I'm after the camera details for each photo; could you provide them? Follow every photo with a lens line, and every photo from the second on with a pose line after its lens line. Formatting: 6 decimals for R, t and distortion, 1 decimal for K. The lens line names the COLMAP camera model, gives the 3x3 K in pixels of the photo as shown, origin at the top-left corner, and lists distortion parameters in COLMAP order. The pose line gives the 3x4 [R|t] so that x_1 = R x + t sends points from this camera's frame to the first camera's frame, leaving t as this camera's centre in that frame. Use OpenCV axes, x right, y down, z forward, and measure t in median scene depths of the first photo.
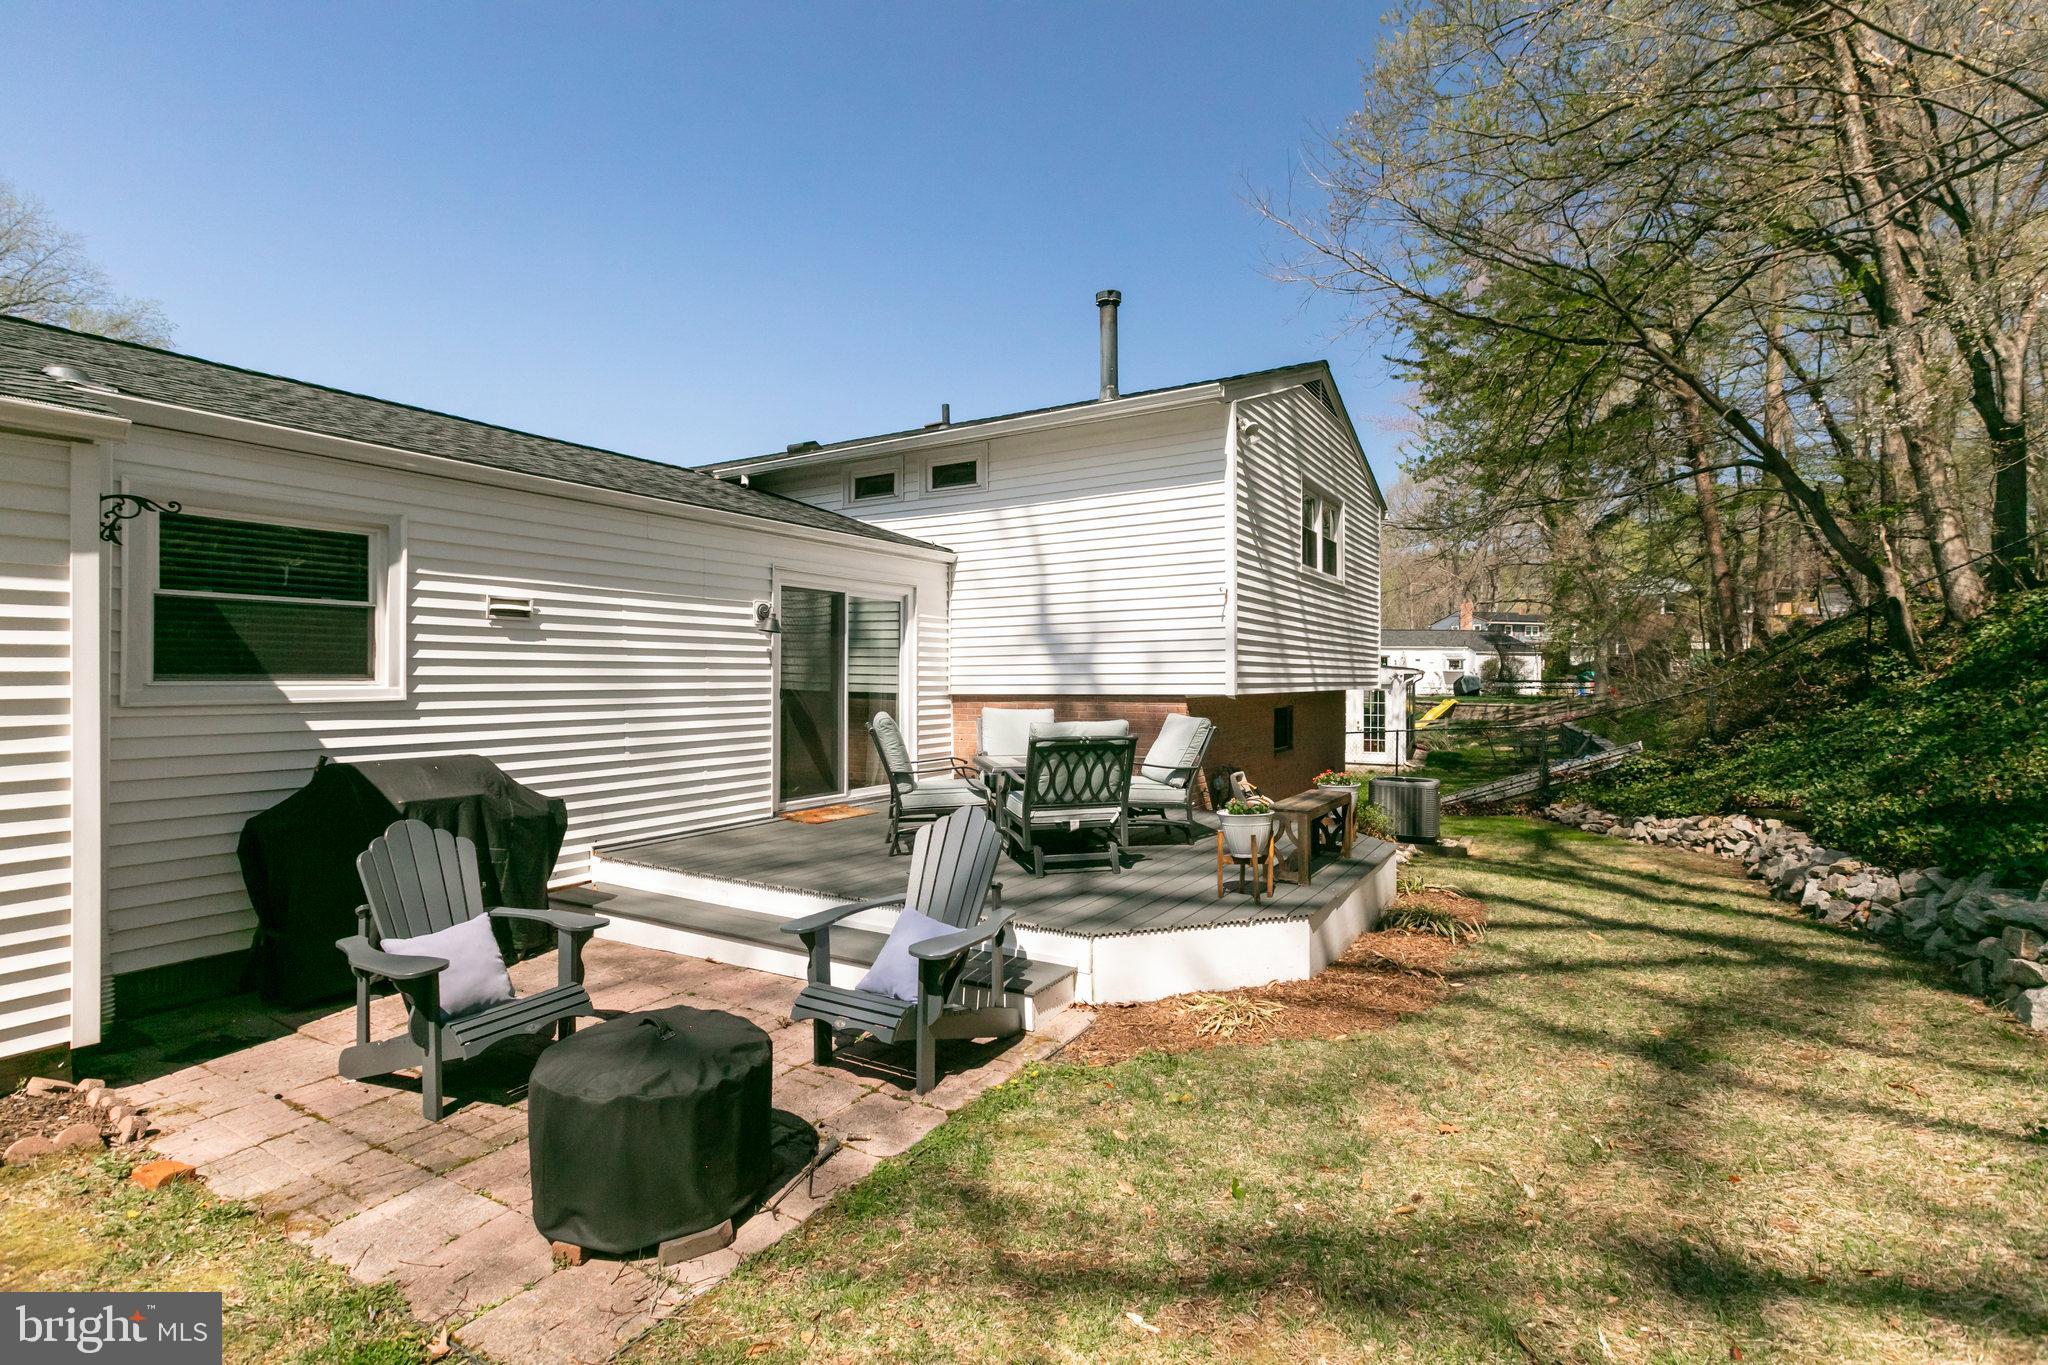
lens RADIAL K [[945.7, 0, 1026.5], [0, 945.7, 674.9], [0, 0, 1]] dist [-0.000714, -0.000008]
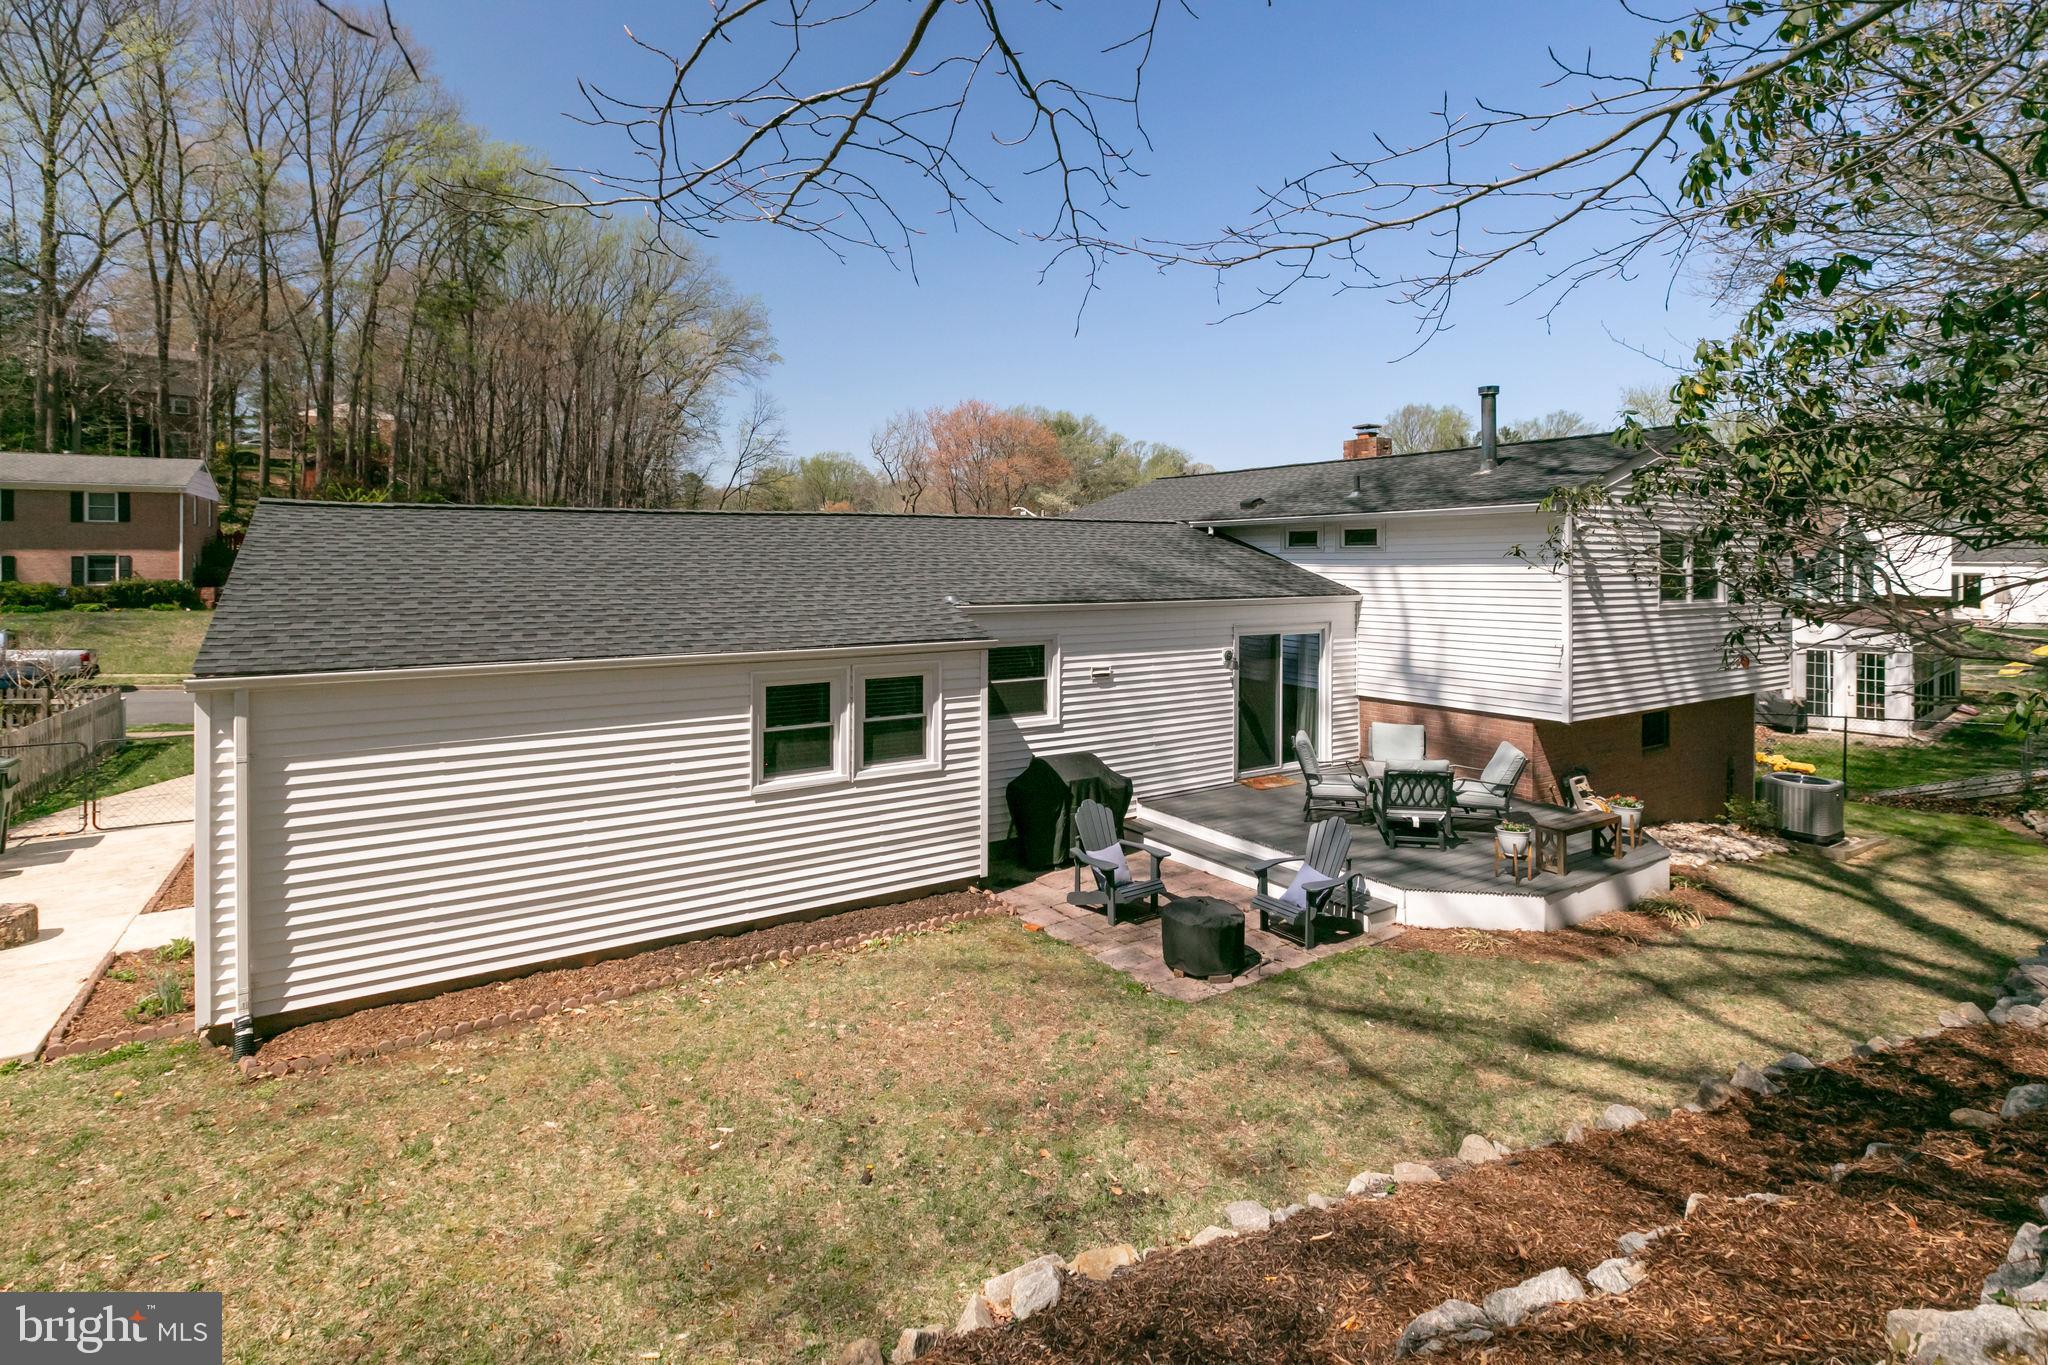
lens RADIAL K [[983.2, 0, 1023.7], [0, 983.2, 568.3], [0, 0, 1]] dist [0.000134, 0.000061]
pose [[0.898031, 0.002505, -0.439924, 0.211543], [0.002588, 0.999936, 0.010977, -0.337893], [0.439924, -0.010996, 0.897968, -0.952343]]
